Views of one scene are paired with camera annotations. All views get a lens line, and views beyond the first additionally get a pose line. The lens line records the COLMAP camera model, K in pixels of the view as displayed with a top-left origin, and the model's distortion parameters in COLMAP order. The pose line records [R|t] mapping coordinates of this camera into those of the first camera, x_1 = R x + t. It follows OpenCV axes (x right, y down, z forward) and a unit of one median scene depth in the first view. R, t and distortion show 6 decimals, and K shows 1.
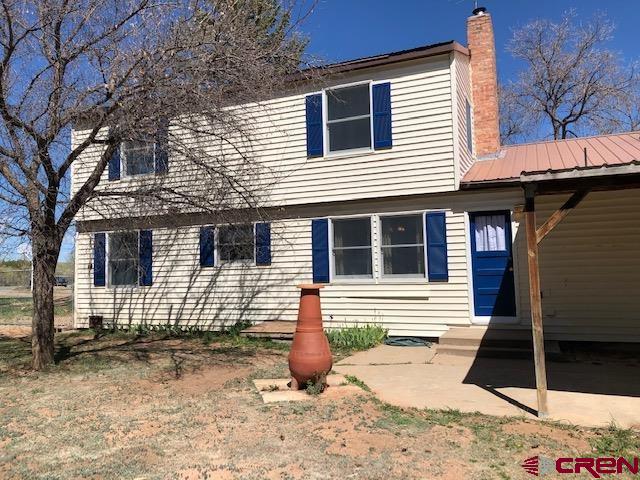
lens RADIAL K [[522.5, 0, 320.1], [0, 522.5, 228.8], [0, 0, 1]] dist [0.021716, -0.005917]
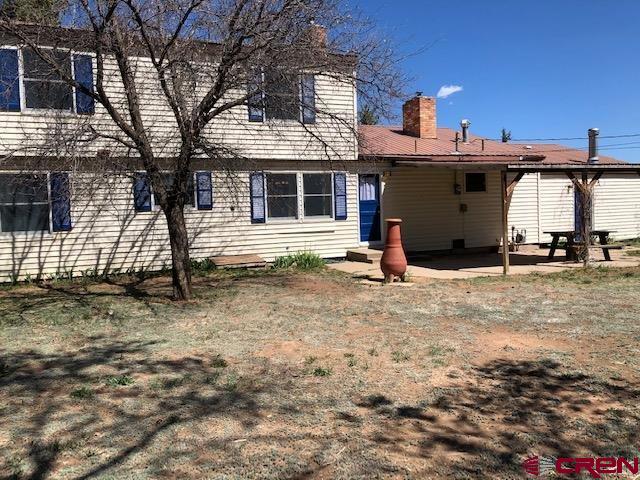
lens RADIAL K [[522.5, 0, 320.1], [0, 522.5, 228.8], [0, 0, 1]] dist [0.021716, -0.005917]
pose [[0.686642, -0.023332, 0.726621, -0.739832], [-0.043262, 0.996402, 0.072877, 0.016279], [-0.725707, -0.081476, 0.683162, 0.026222]]
